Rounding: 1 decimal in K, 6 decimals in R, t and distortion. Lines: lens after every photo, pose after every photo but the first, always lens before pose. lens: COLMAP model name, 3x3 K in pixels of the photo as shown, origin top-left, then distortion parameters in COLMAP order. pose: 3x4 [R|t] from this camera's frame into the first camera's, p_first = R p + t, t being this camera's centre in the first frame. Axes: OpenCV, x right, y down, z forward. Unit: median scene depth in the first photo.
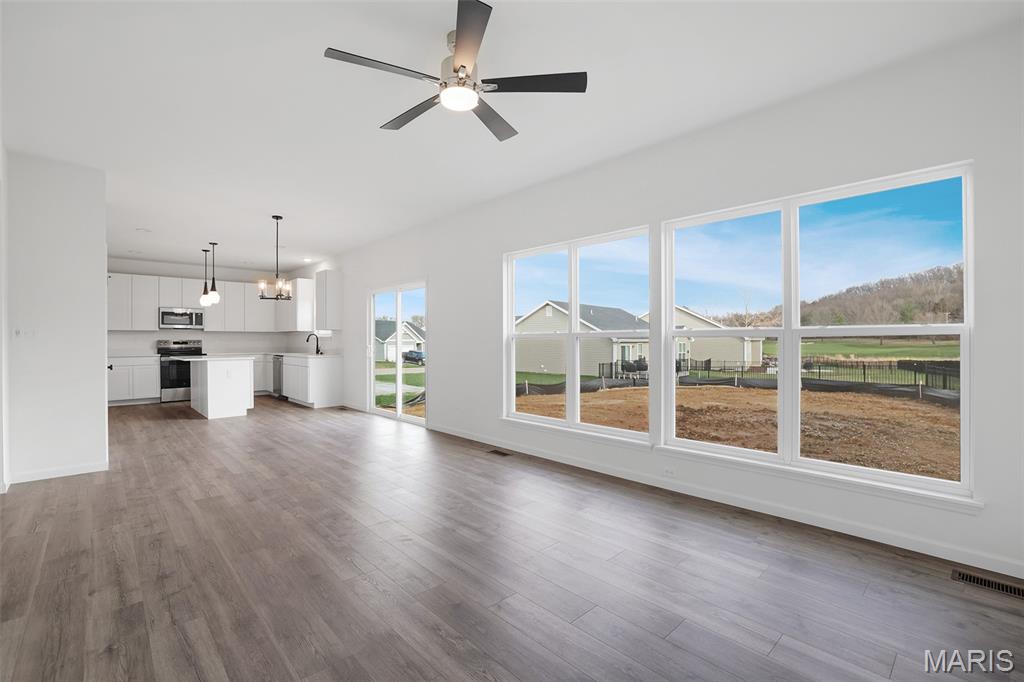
lens RADIAL K [[456.1, 0, 505.4], [0, 456.1, 335.3], [0, 0, 1]] dist [-0.029486, 0.011294]
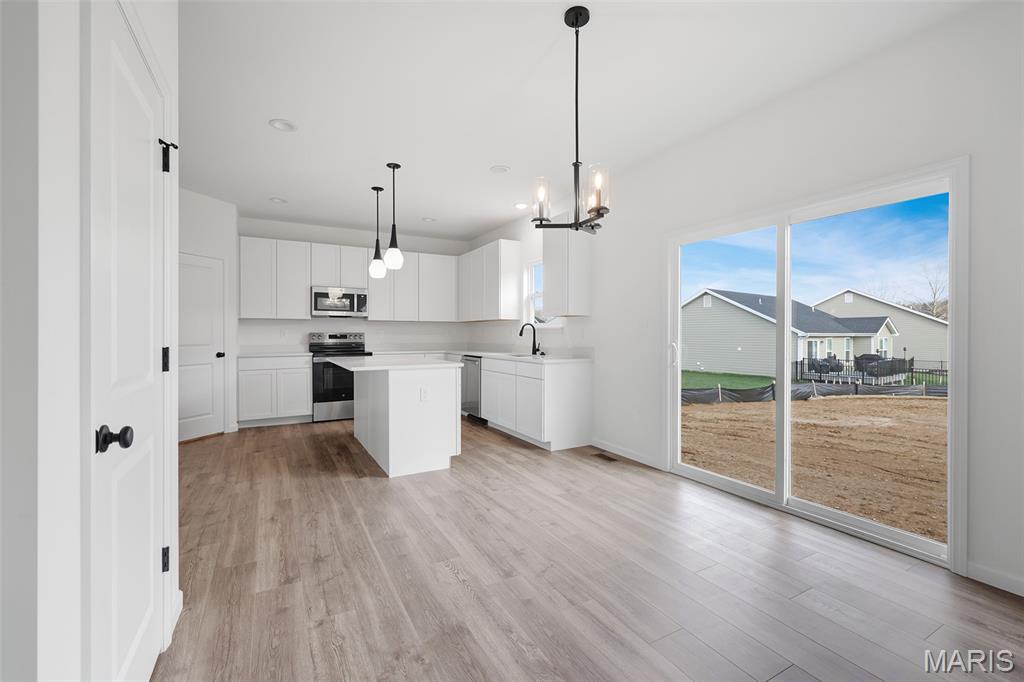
lens RADIAL K [[437.9, 0, 522.1], [0, 437.9, 335.5], [0, 0, 1]] dist [0.001473, 0.000046]
pose [[0.976779, 0.003321, -0.214222, -0.329382], [-0.000239, 0.999896, 0.014409, 0.005502], [0.214248, -0.014023, 0.976679, 0.440045]]
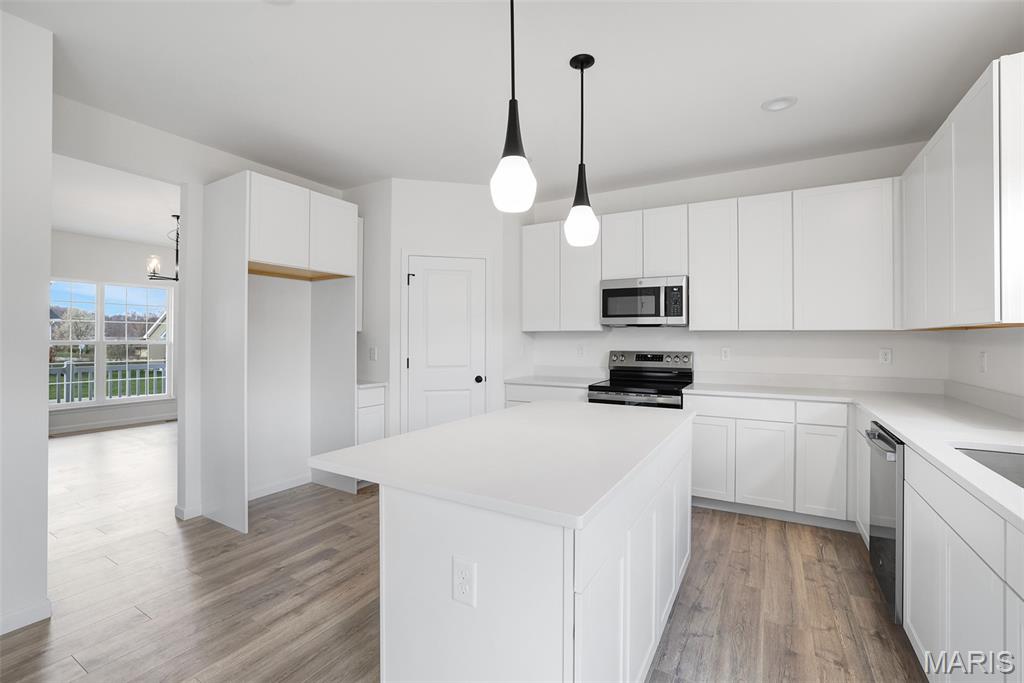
lens RADIAL K [[445.0, 0, 513.5], [0, 445.0, 336.1], [0, 0, 1]] dist [-0.028265, 0.000521]
pose [[0.307353, -0.005291, -0.951581, -0.389477], [0.004817, 0.999980, -0.004004, -0.004052], [0.951584, -0.003353, 0.307372, 0.839662]]
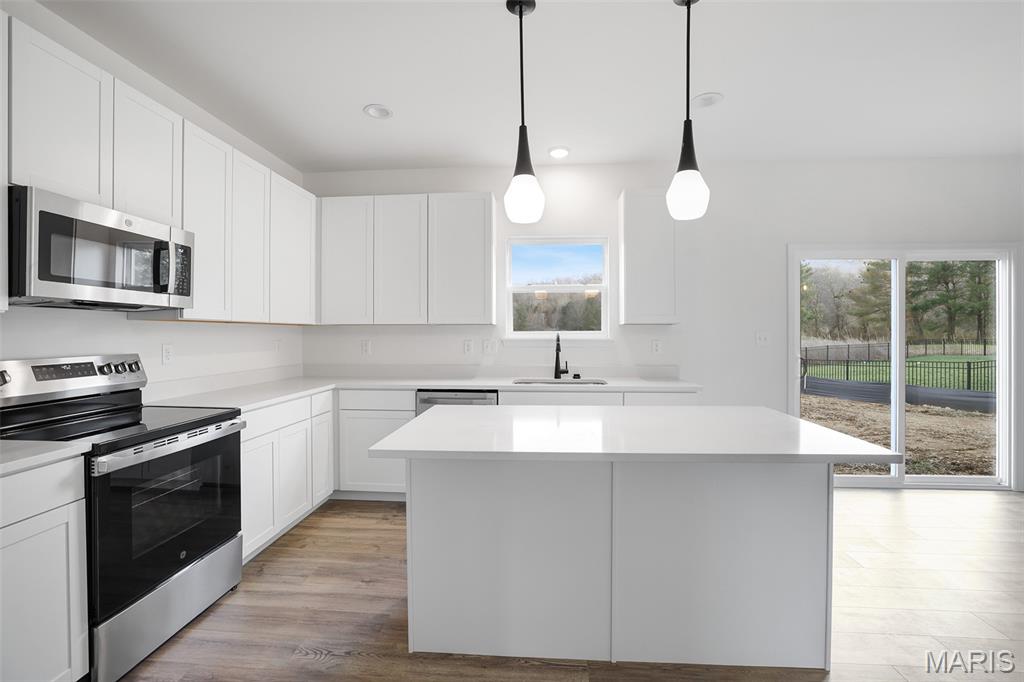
lens RADIAL K [[449.1, 0, 511.7], [0, 449.1, 334.4], [0, 0, 1]] dist [-0.046500, 0.018603]
pose [[0.727882, -0.000990, 0.685701, -0.809948], [-0.008156, 0.999916, 0.010100, -0.005338], [-0.685654, -0.012944, 0.727813, 0.796851]]
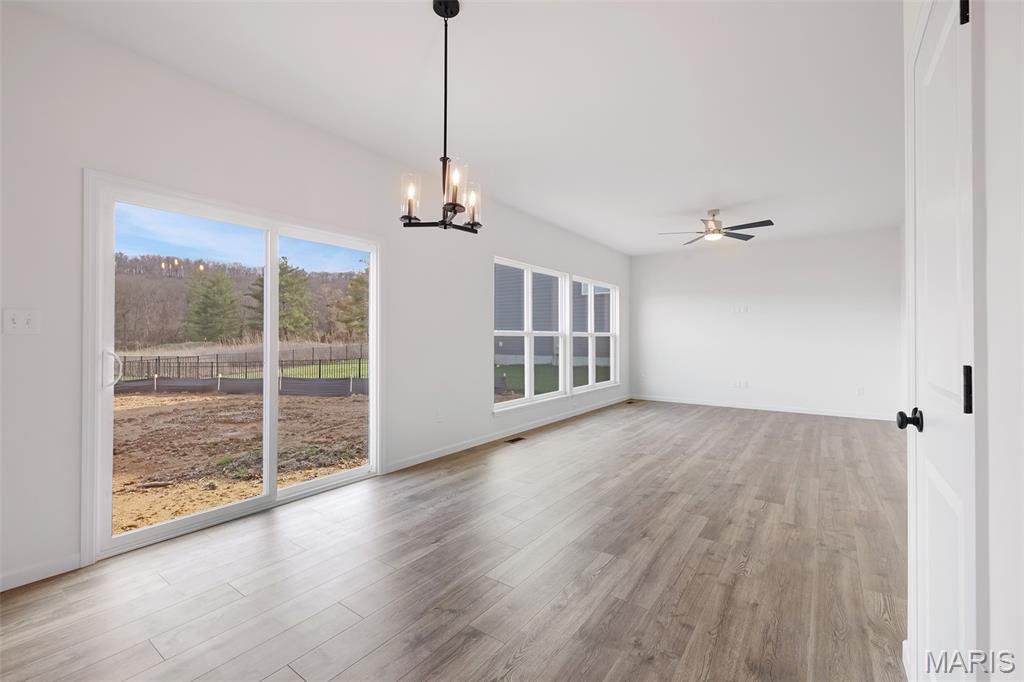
lens RADIAL K [[434.4, 0, 505.6], [0, 434.4, 338.6], [0, 0, 1]] dist [0.001149, 0.000209]
pose [[-0.197100, -0.000727, 0.980383, -0.612932], [-0.009974, 0.999949, -0.001263, 0.009198], [-0.980333, -0.010027, -0.197097, 0.730620]]
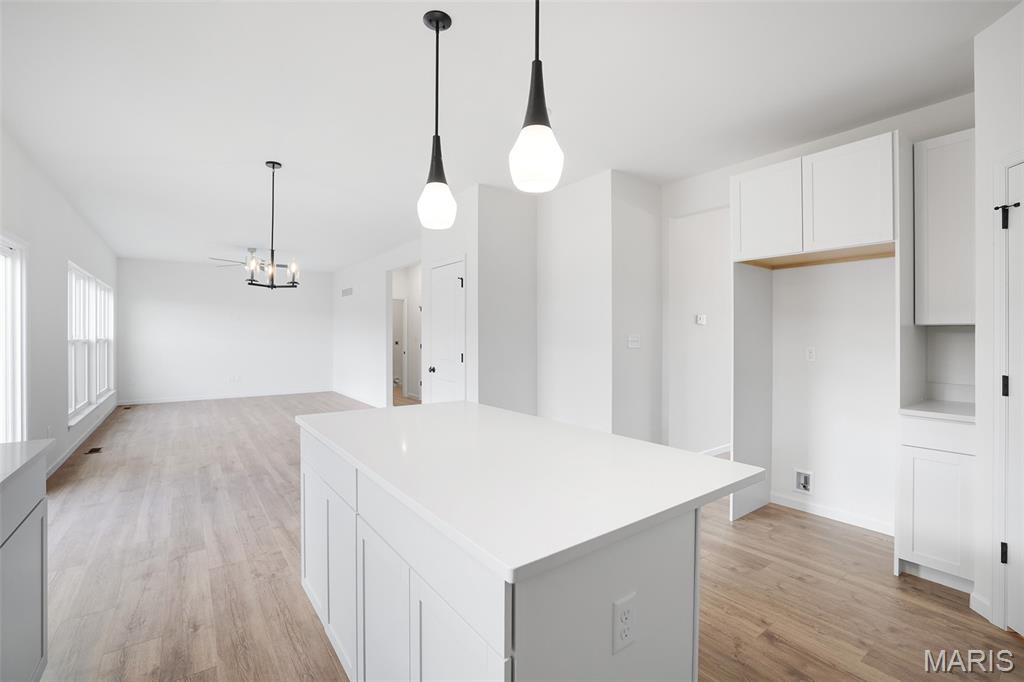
lens RADIAL K [[453.3, 0, 508.4], [0, 453.3, 334.1], [0, 0, 1]] dist [-0.039201, 0.012653]
pose [[-0.994340, 0.001668, 0.106229, -0.648779], [0.000295, 0.999916, -0.012941, -0.001769], [-0.106241, -0.012836, -0.994258, 1.148495]]
